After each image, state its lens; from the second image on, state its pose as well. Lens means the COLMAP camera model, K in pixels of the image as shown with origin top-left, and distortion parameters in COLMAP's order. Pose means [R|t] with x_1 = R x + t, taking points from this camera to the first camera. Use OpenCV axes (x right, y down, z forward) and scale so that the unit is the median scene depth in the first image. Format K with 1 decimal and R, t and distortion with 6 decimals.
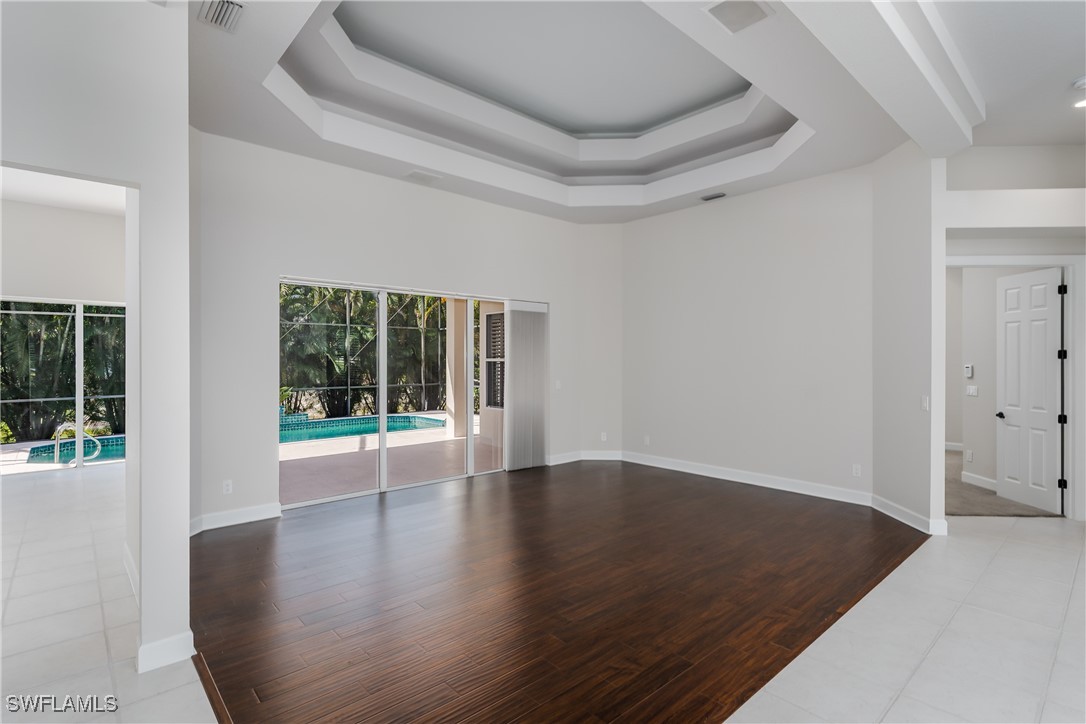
lens RADIAL K [[527.9, 0, 532.0], [0, 527.9, 359.2], [0, 0, 1]] dist [-0.001815, -0.000099]
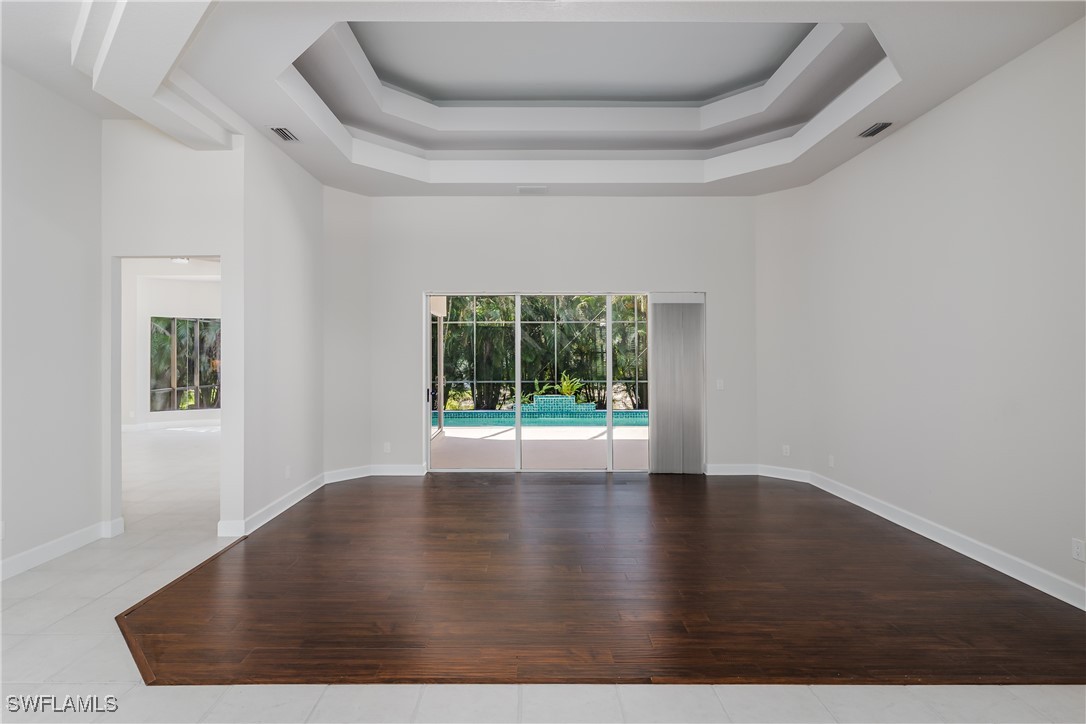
lens RADIAL K [[542.7, 0, 527.3], [0, 542.7, 346.6], [0, 0, 1]] dist [-0.000611, 0.000288]
pose [[0.748088, -0.009191, -0.663536, 0.797250], [0.000219, 0.999907, -0.013603, -0.003580], [0.663599, 0.010031, 0.748021, 0.218863]]
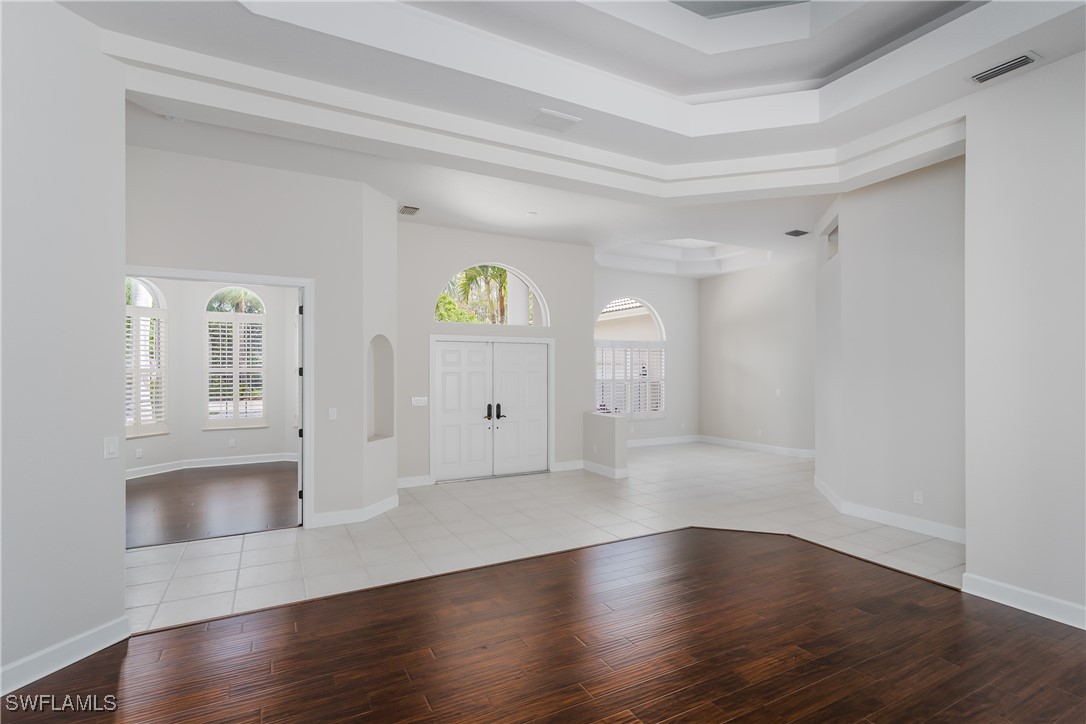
lens RADIAL K [[520.3, 0, 554.1], [0, 520.3, 372.4], [0, 0, 1]] dist [-0.000644, 0.000389]
pose [[-0.976294, 0.000141, 0.216447, 0.077588], [0.002573, 0.999937, 0.010954, -0.023475], [-0.216432, 0.011251, -0.976233, 1.800146]]
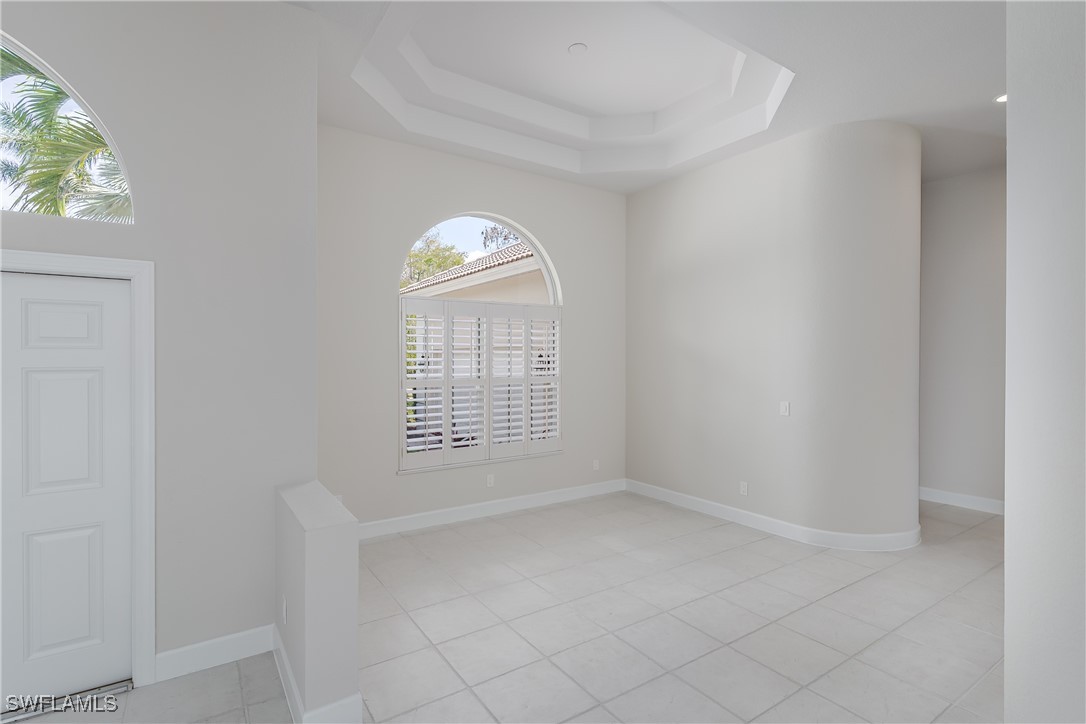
lens RADIAL K [[532.4, 0, 547.4], [0, 532.4, 357.0], [0, 0, 1]] dist [-0.001149, 0.000055]
pose [[-0.991890, 0.001709, 0.127085, -0.054661], [0.002149, 0.999992, 0.003322, -0.017546], [-0.127078, 0.003568, -0.991886, 0.388765]]
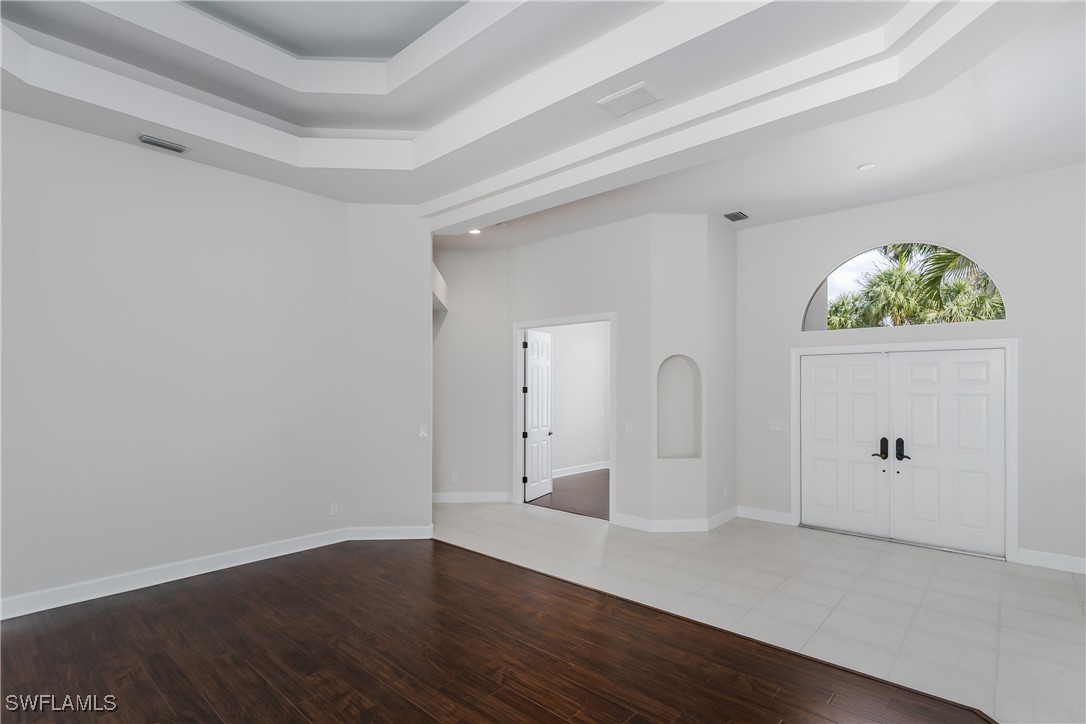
lens RADIAL K [[529.2, 0, 539.2], [0, 529.2, 385.3], [0, 0, 1]] dist [-0.000534, -0.000035]
pose [[-0.119602, 0.006328, 0.992802, -0.580482], [0.001650, 0.999980, -0.006175, -0.018513], [-0.992821, 0.000900, -0.119610, 1.043837]]
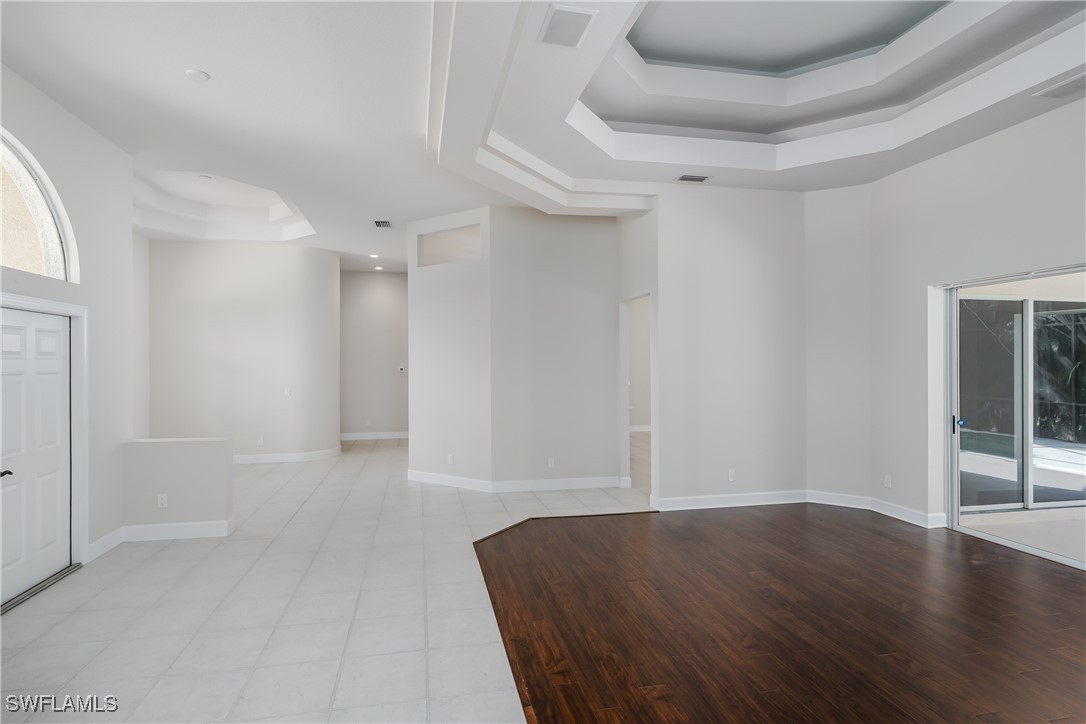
lens RADIAL K [[534.6, 0, 522.9], [0, 534.6, 364.6], [0, 0, 1]] dist [0.000868, 0.000336]
pose [[-0.504866, 0.004044, -0.863188, 1.018391], [0.000991, 0.999991, 0.004106, -0.019767], [0.863197, 0.001218, -0.504866, 1.121328]]
